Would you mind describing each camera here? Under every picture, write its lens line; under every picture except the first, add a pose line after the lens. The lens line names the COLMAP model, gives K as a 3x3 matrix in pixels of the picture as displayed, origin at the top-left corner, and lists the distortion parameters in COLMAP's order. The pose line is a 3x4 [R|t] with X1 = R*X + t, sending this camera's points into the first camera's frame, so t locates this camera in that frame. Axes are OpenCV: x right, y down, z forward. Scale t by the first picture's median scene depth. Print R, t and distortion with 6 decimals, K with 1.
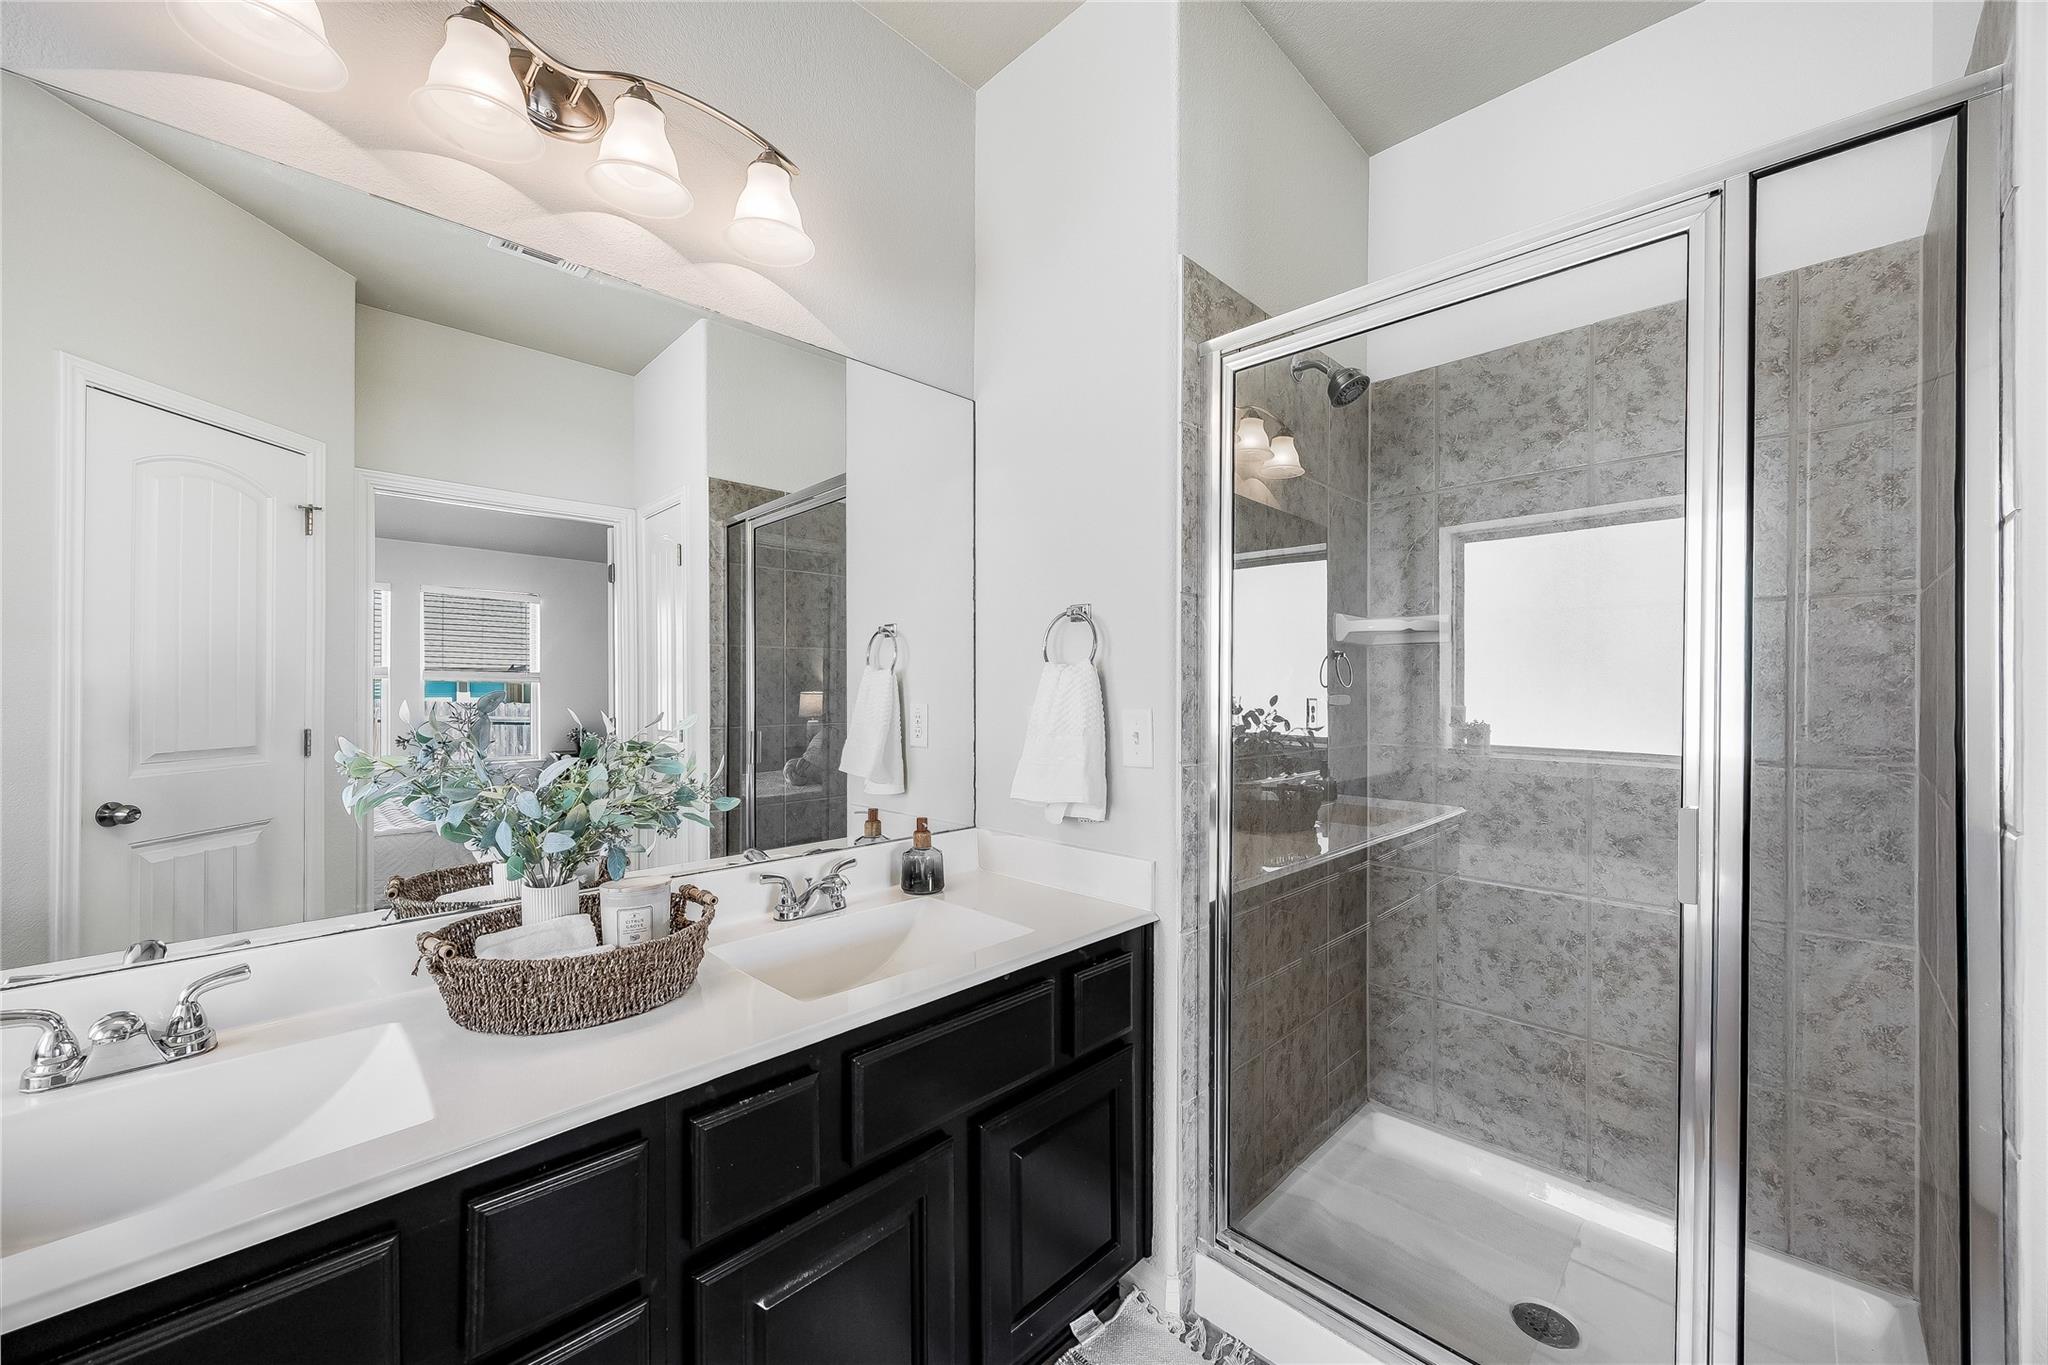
lens RADIAL K [[787.4, 0, 1016.7], [0, 787.4, 690.8], [0, 0, 1]] dist [-0.003791, 0.000800]
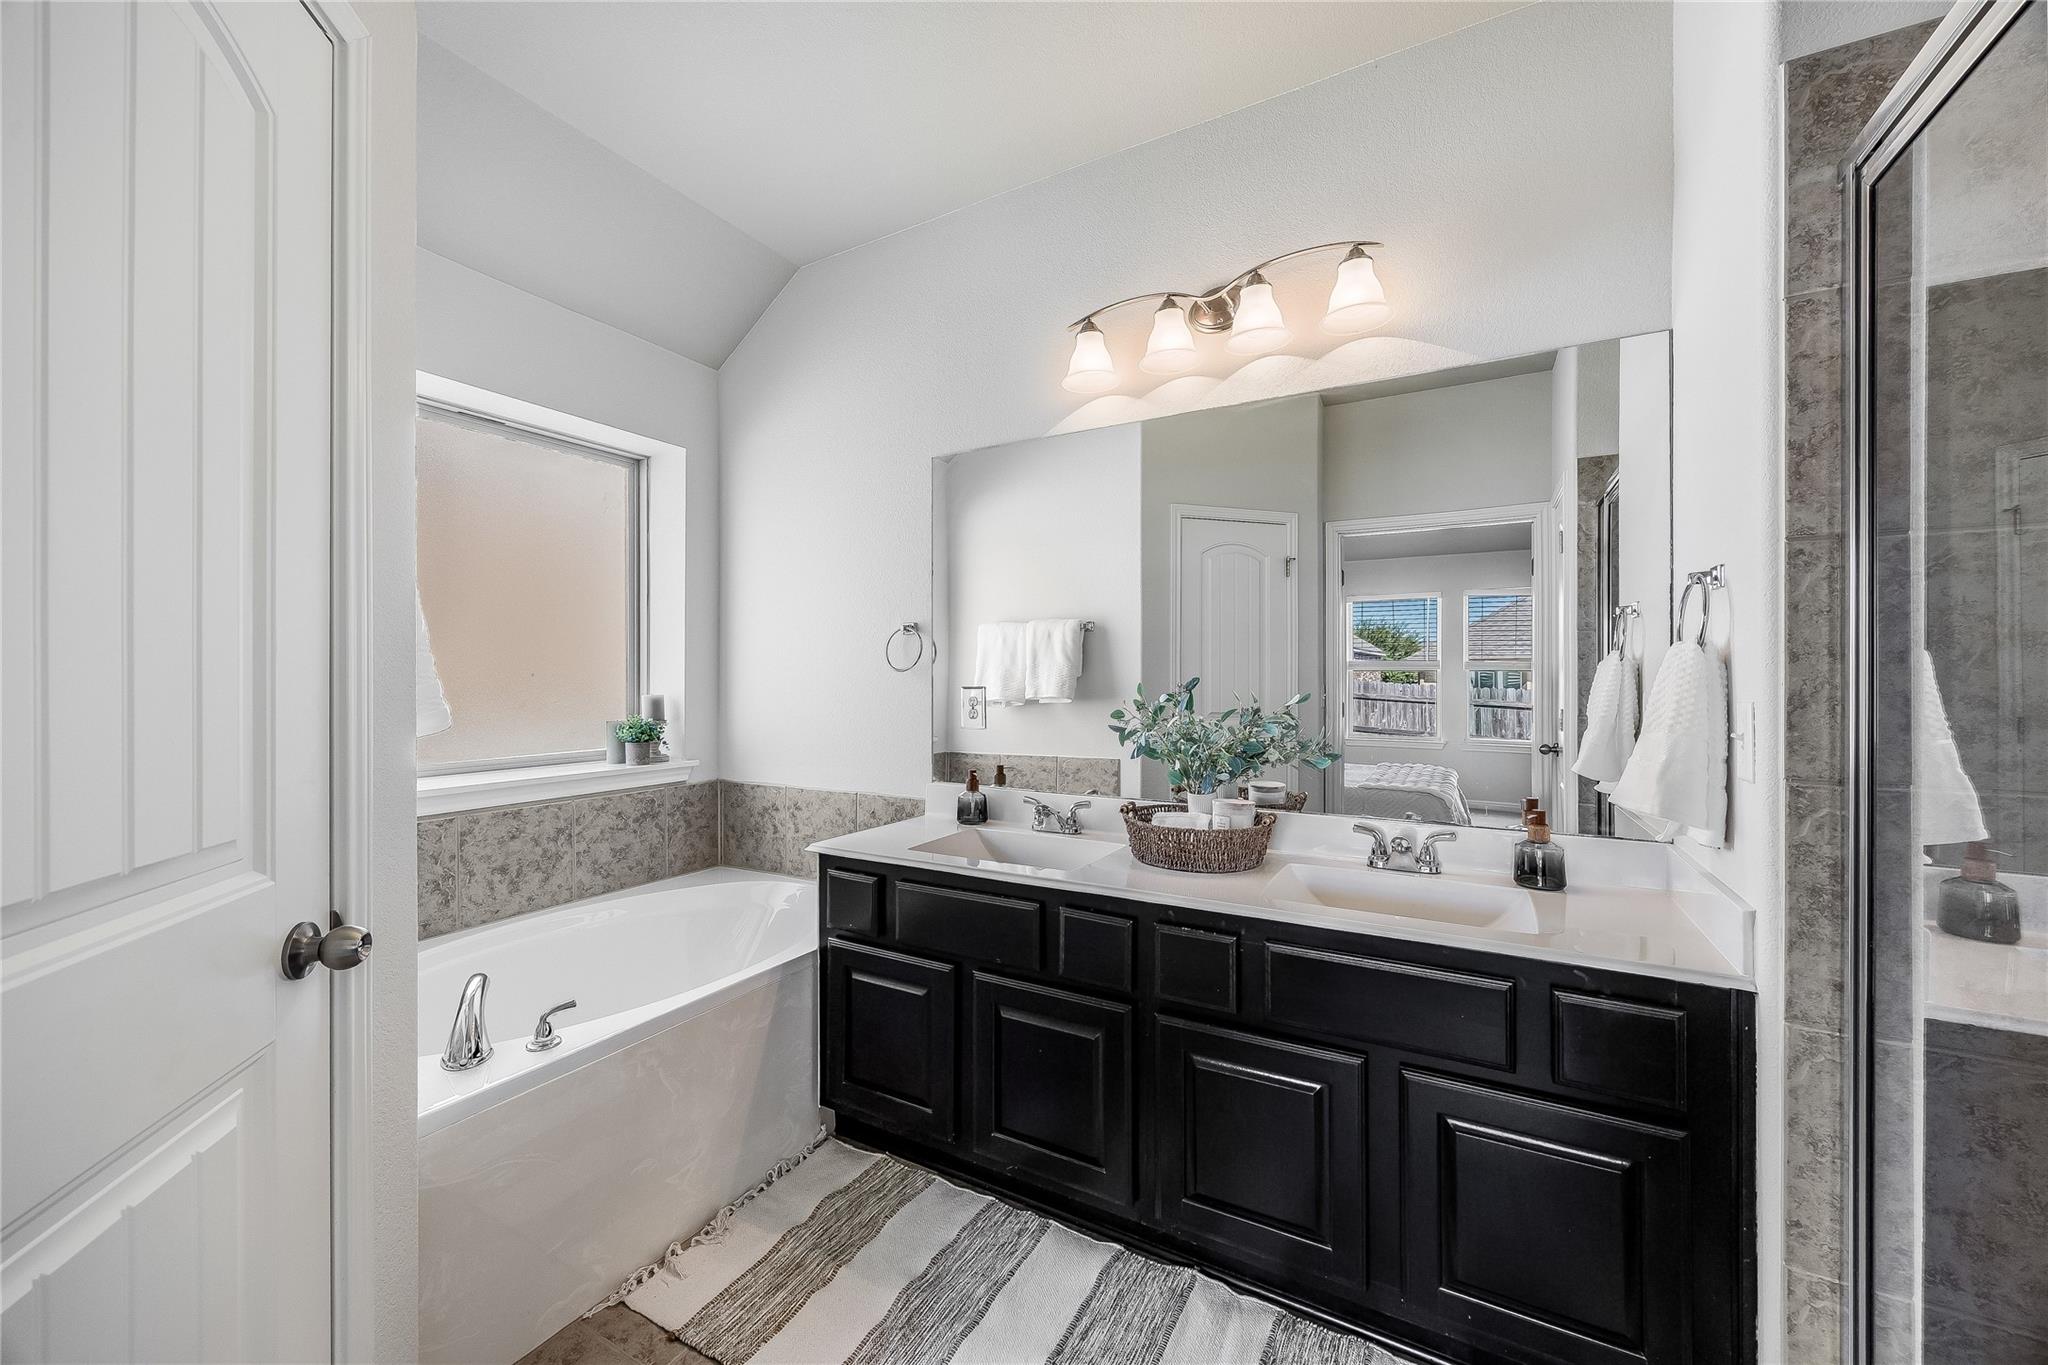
lens RADIAL K [[787.4, 0, 1007.2], [0, 787.4, 672.6], [0, 0, 1]] dist [-0.003791, 0.000800]
pose [[0.248172, -0.006133, -0.968696, 0.716532], [-0.001823, 0.999975, -0.006799, 0.001416], [0.968714, 0.003454, 0.248155, 0.146881]]
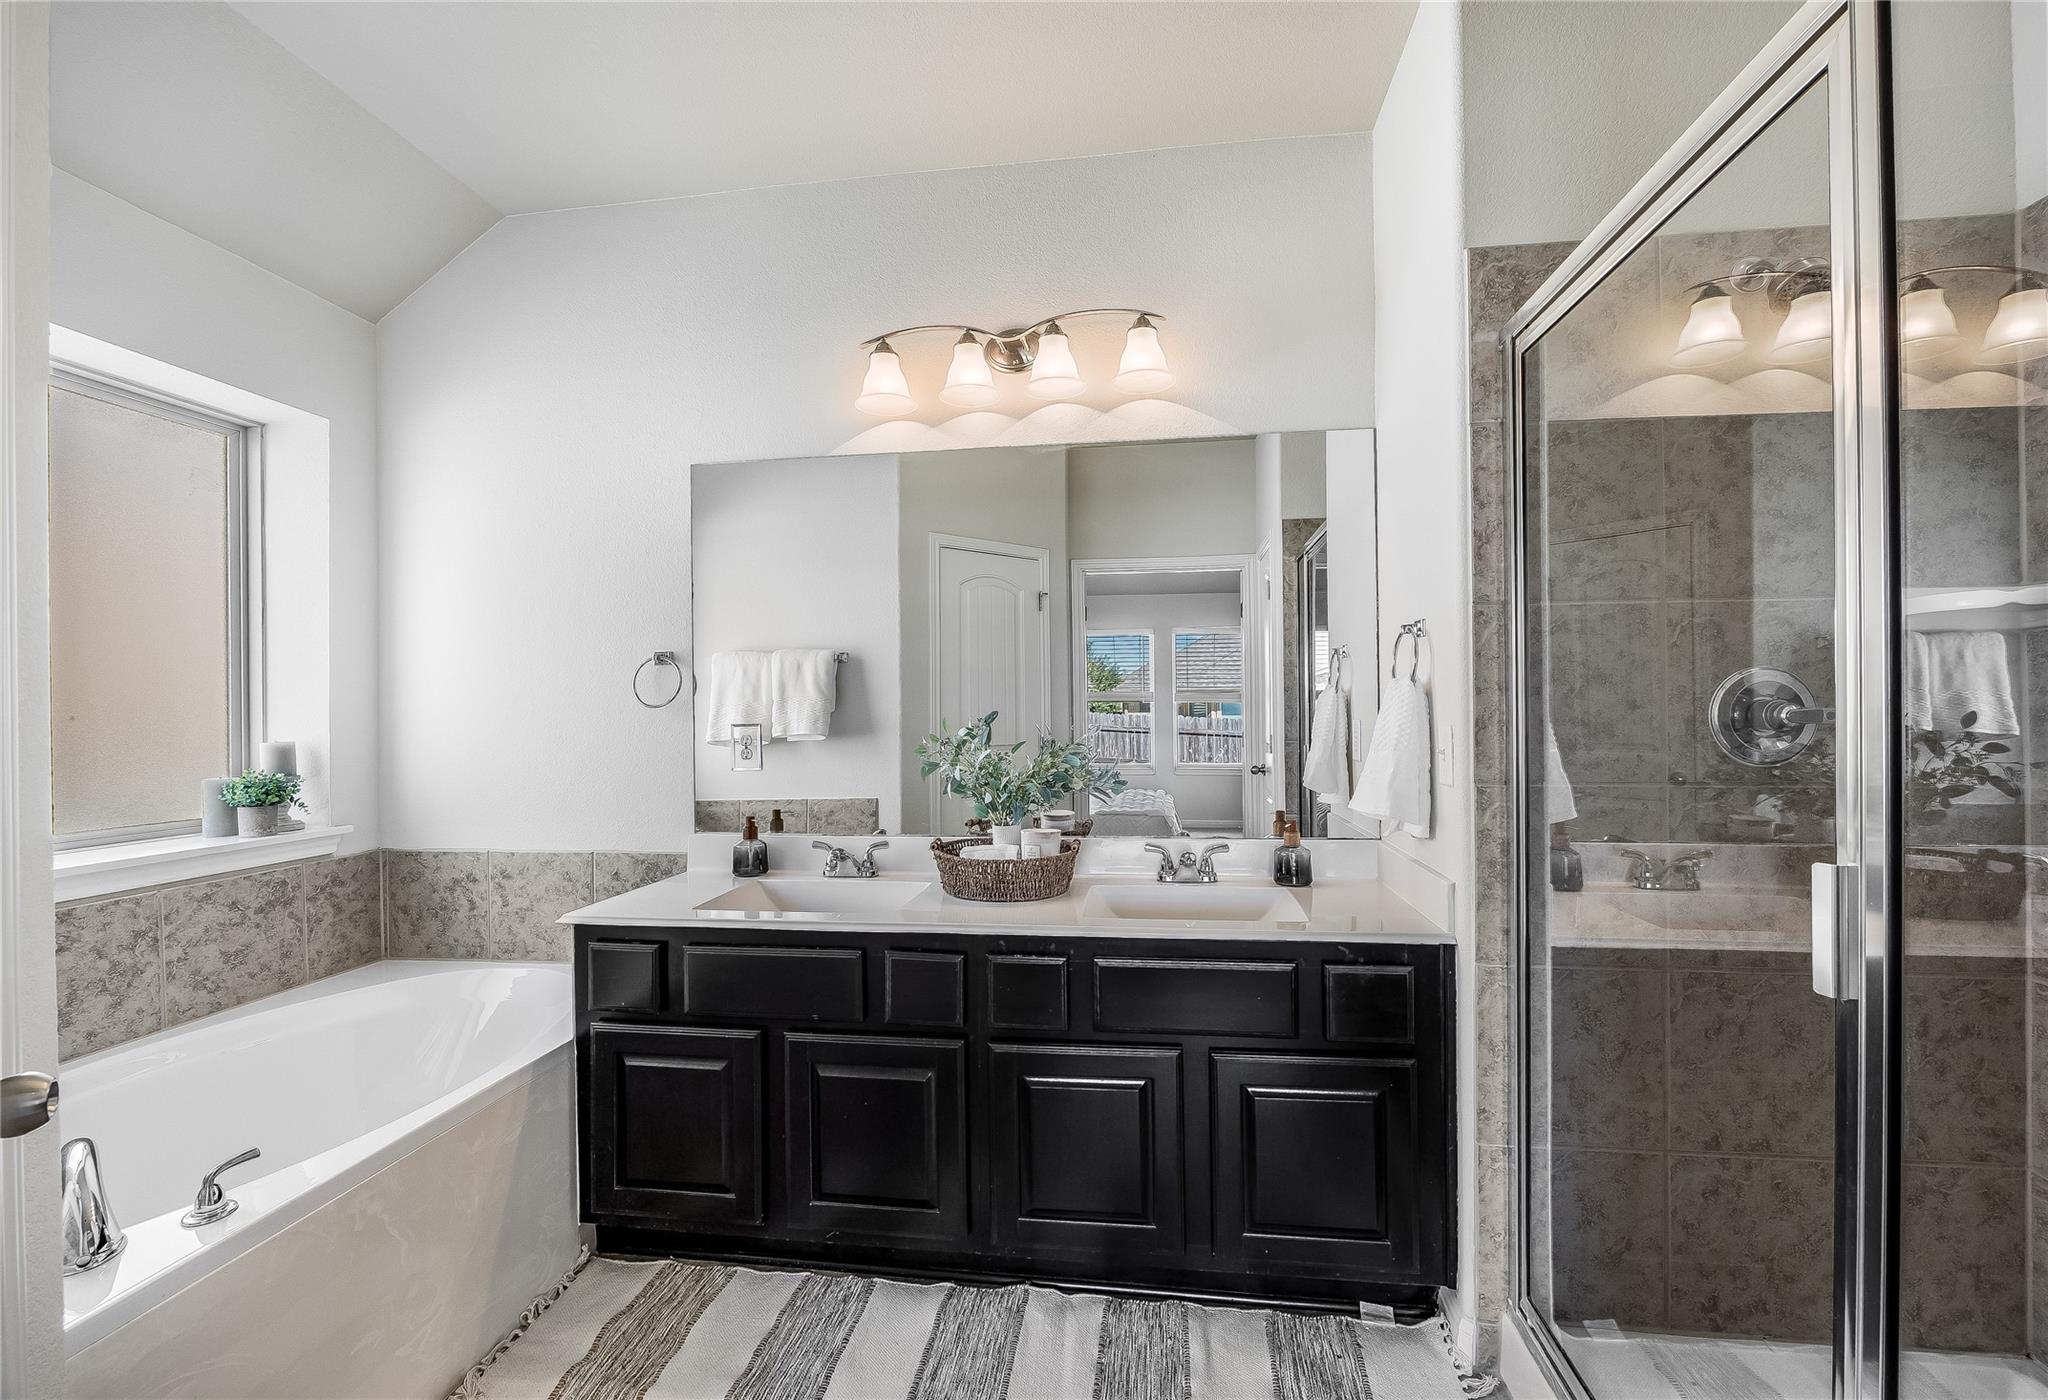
lens RADIAL K [[844.3, 0, 1035.4], [0, 844.3, 703.7], [0, 0, 1]] dist [-0.011451, -0.000891]
pose [[0.600799, -0.011768, -0.799313, 0.700120], [0.010044, 0.999924, -0.007173, -0.001390], [0.799337, -0.003719, 0.600872, -0.031156]]
